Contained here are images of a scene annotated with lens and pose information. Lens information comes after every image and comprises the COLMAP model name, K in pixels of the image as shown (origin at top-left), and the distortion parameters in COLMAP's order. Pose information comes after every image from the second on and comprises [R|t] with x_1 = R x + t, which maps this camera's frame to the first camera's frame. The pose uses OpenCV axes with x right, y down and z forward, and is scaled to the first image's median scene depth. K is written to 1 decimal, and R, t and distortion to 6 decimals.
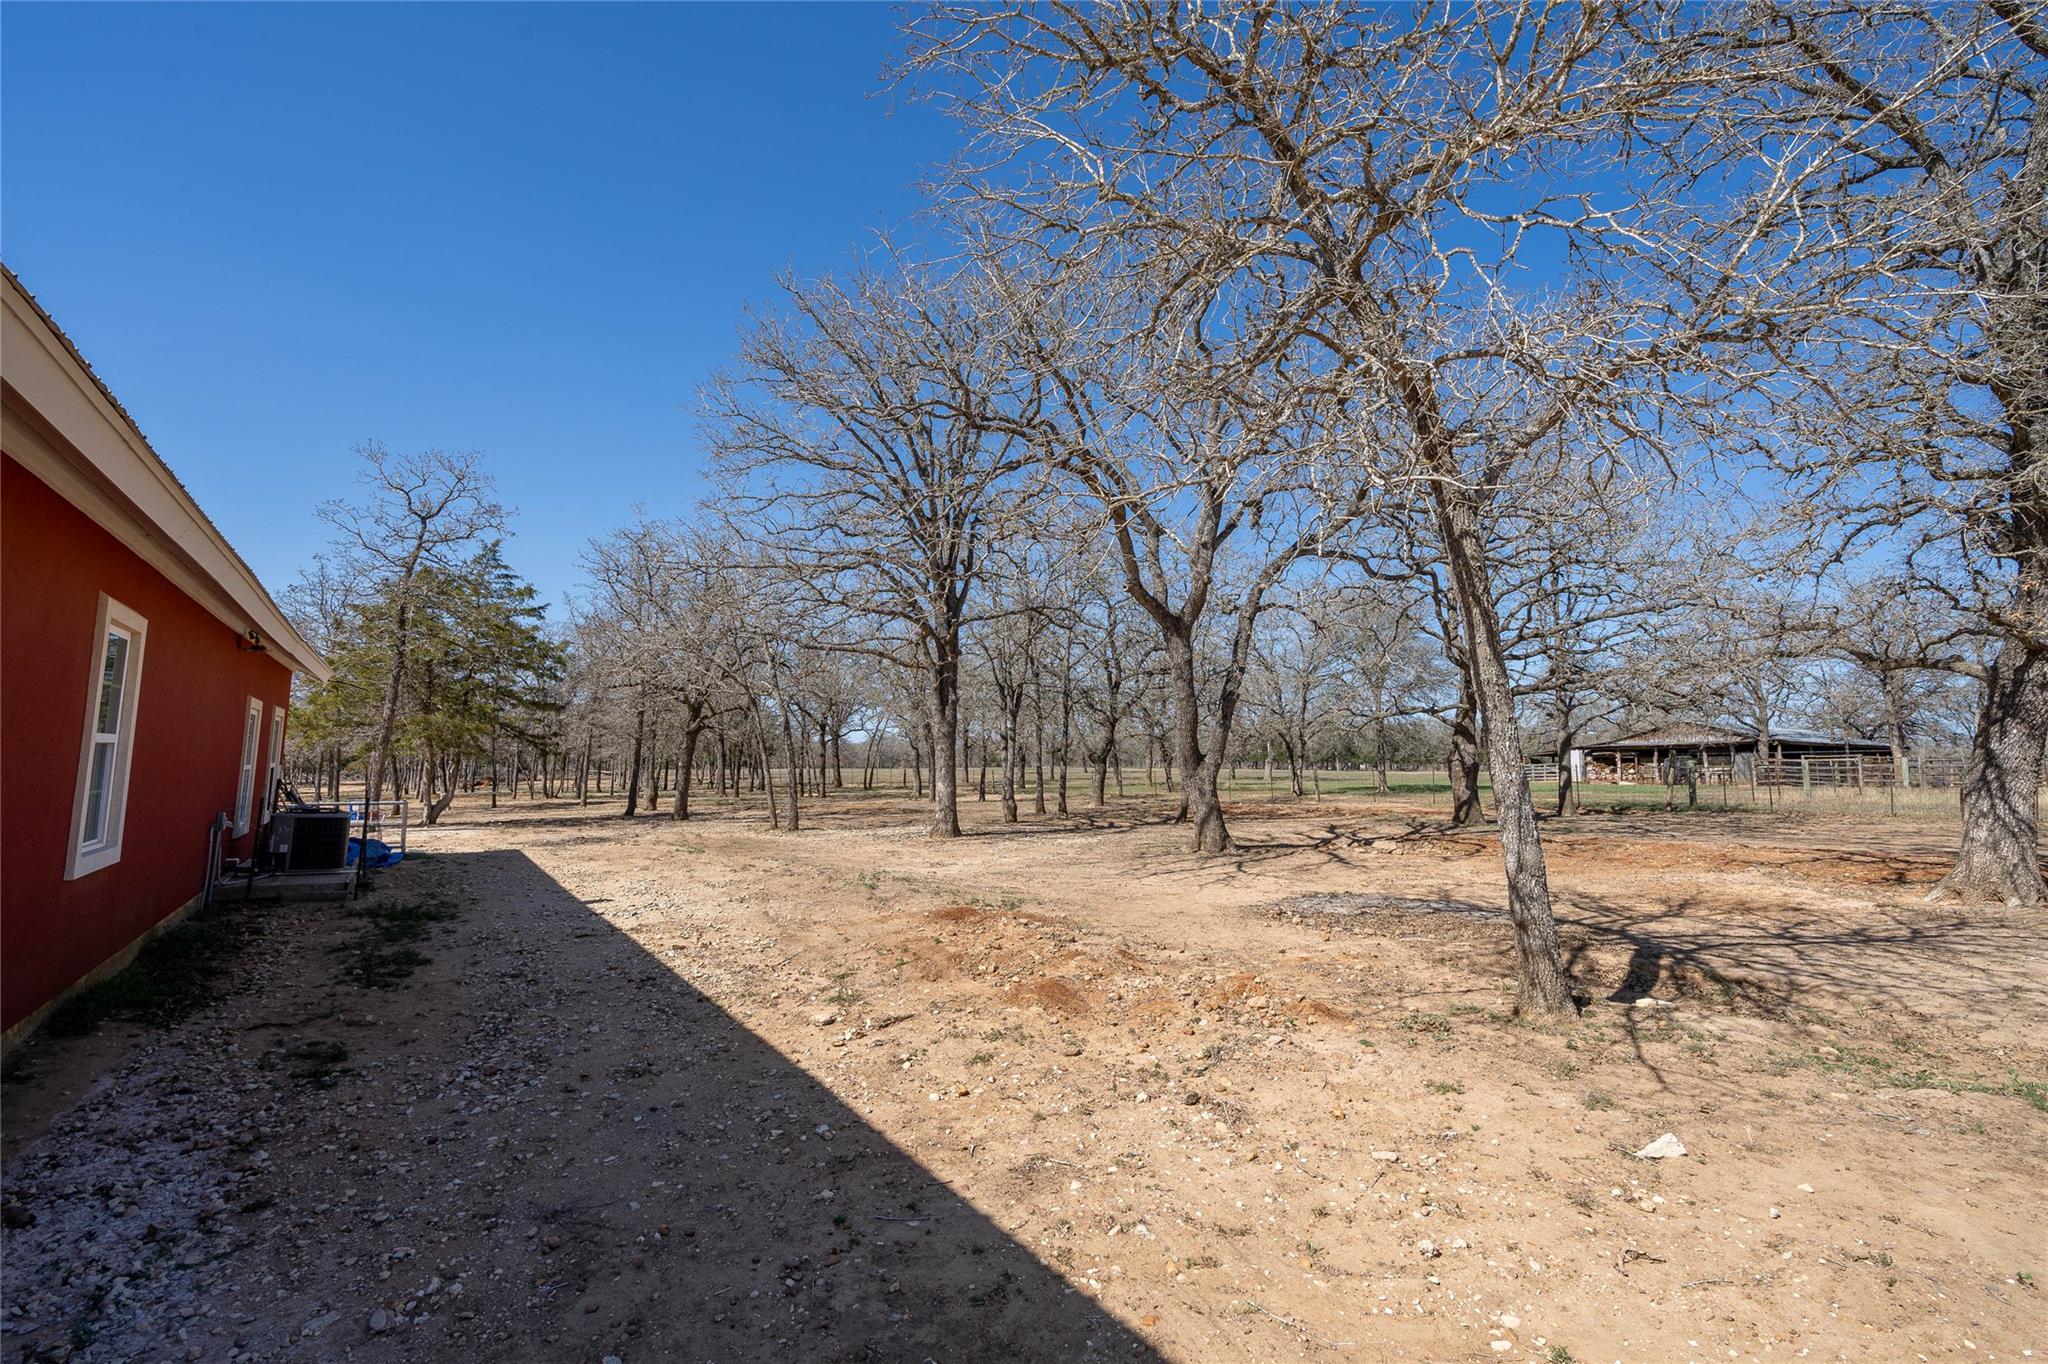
lens RADIAL K [[942.8, 0, 1036.8], [0, 942.8, 686.9], [0, 0, 1]] dist [-0.010583, 0.001961]
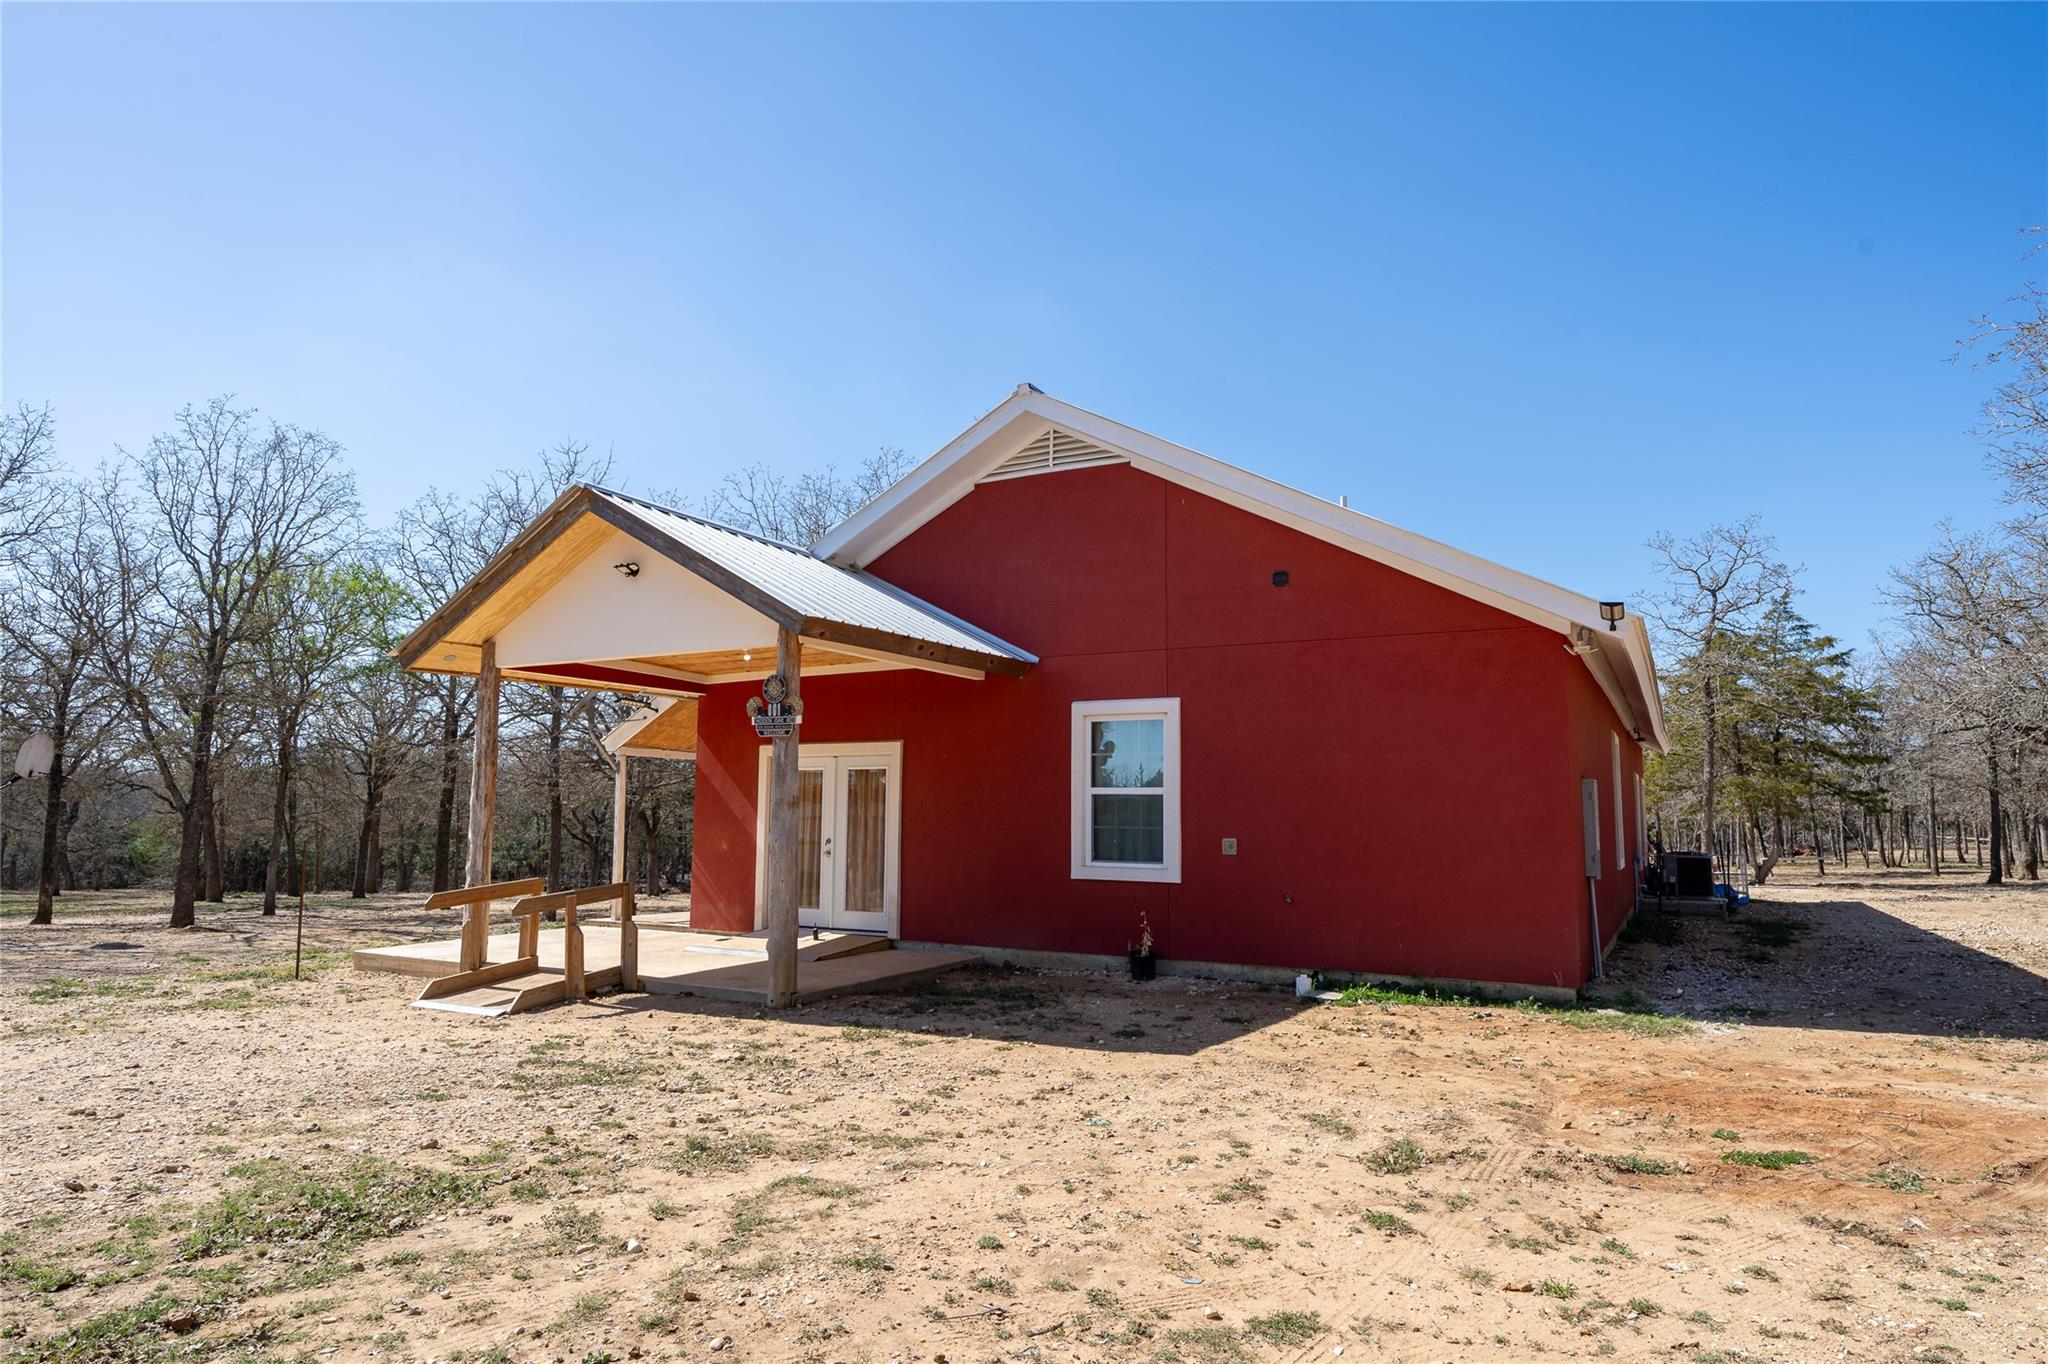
lens RADIAL K [[1157.9, 0, 1039.7], [0, 1157.9, 682.6], [0, 0, 1]] dist [-0.017165, 0.005648]
pose [[0.444507, -0.126397, -0.886813, 0.130862], [0.083954, 0.991516, -0.099239, -0.010636], [0.891832, -0.030339, 0.451348, -0.236060]]
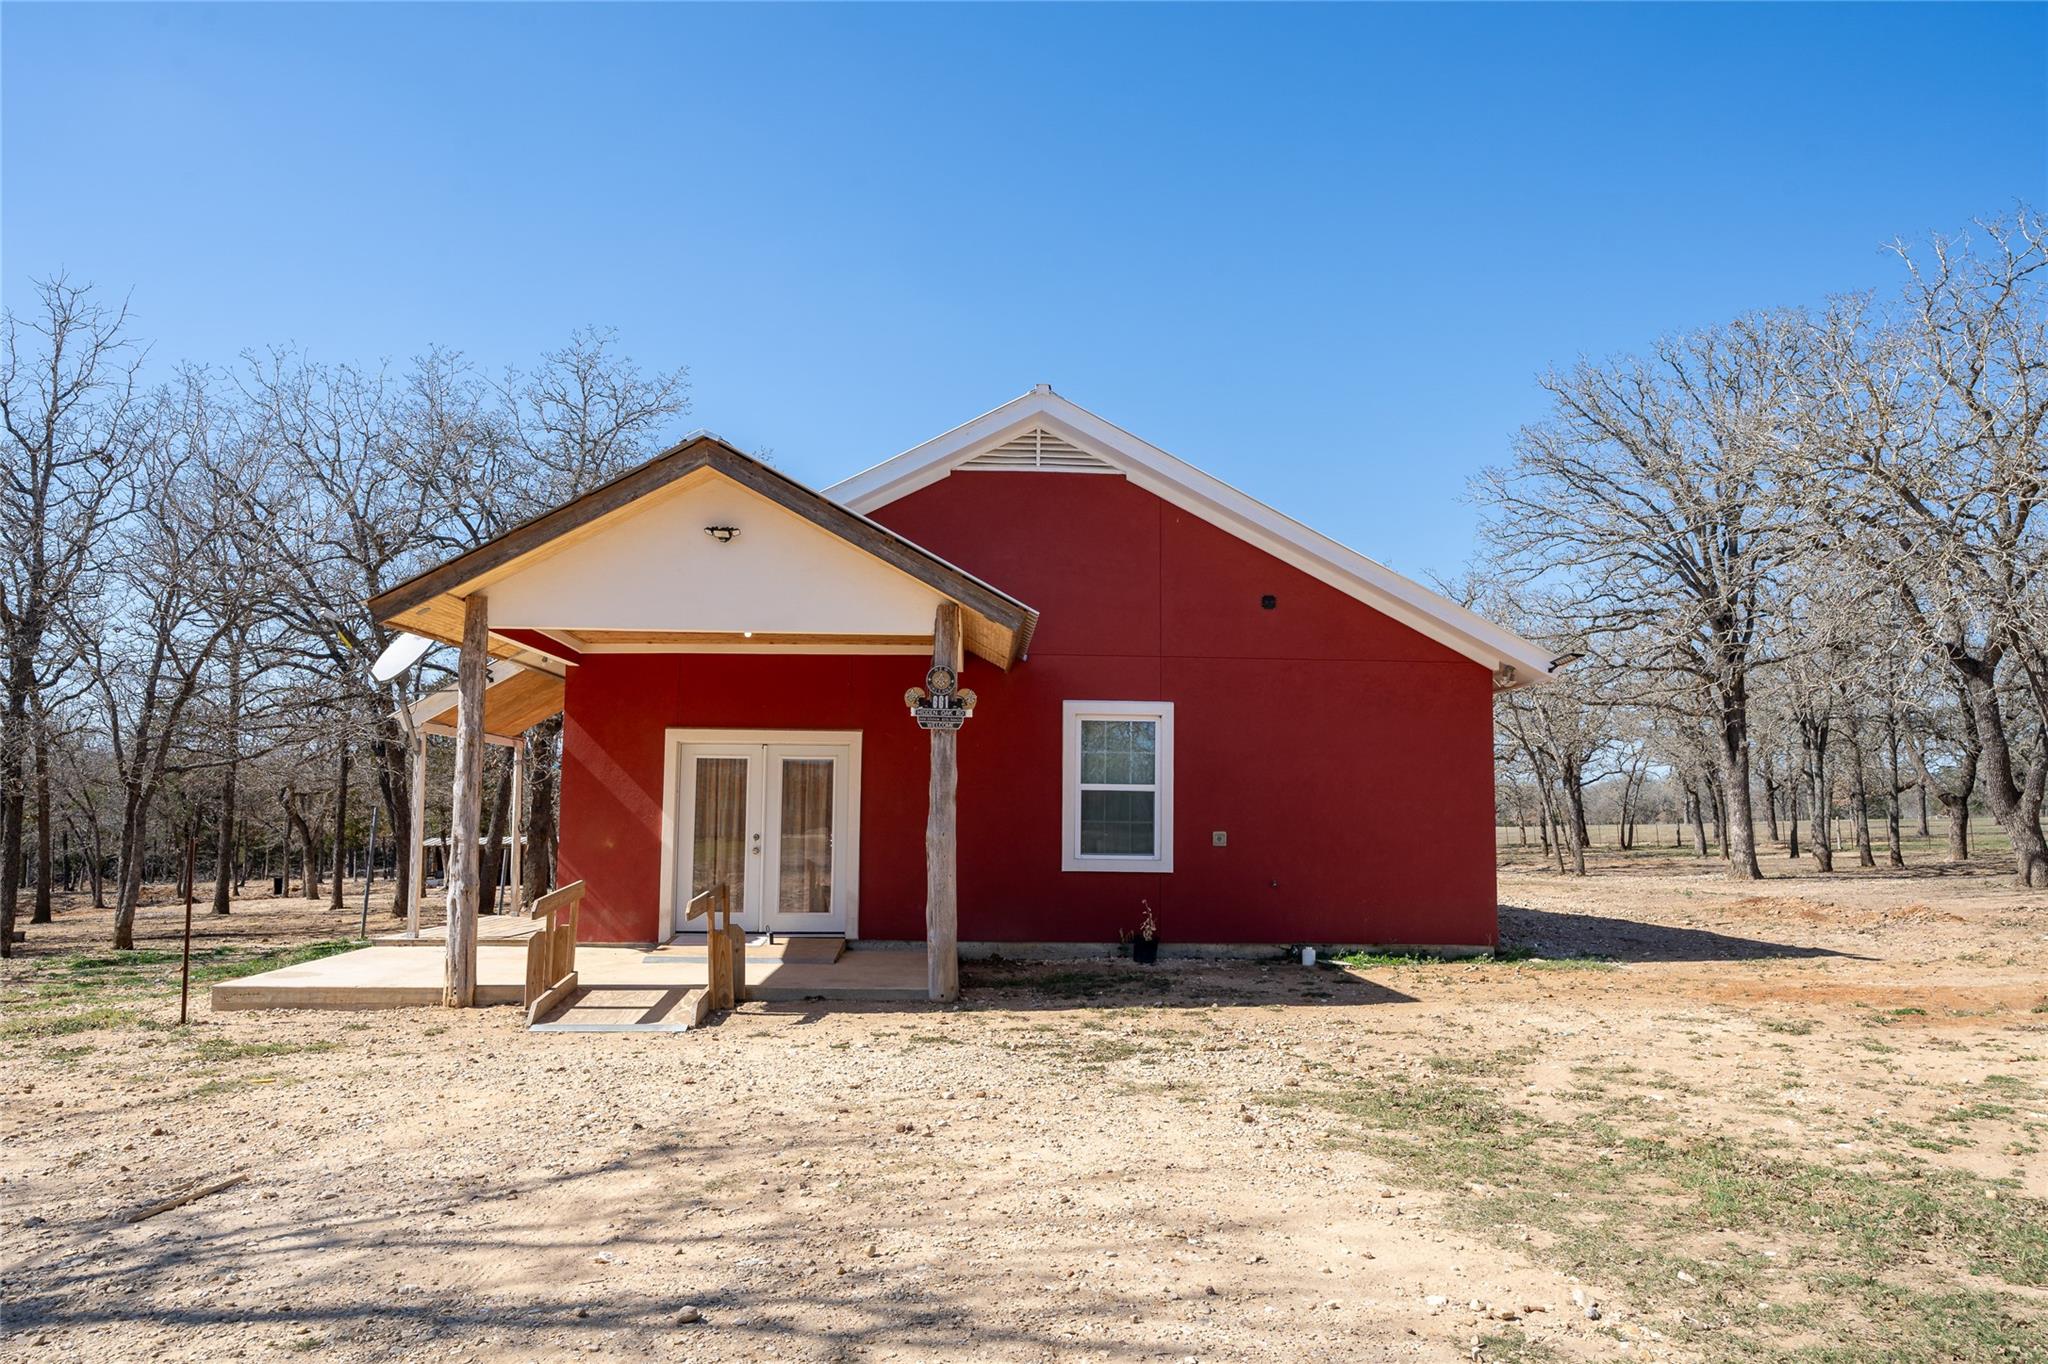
lens RADIAL K [[1381.2, 0, 1028.8], [0, 1381.2, 684.5], [0, 0, 1]] dist [-0.018648, -0.002391]
pose [[0.841586, -0.071358, -0.535389, 0.041090], [0.060662, 0.997450, -0.037587, -0.029068], [0.536706, -0.000845, 0.843769, -0.448748]]
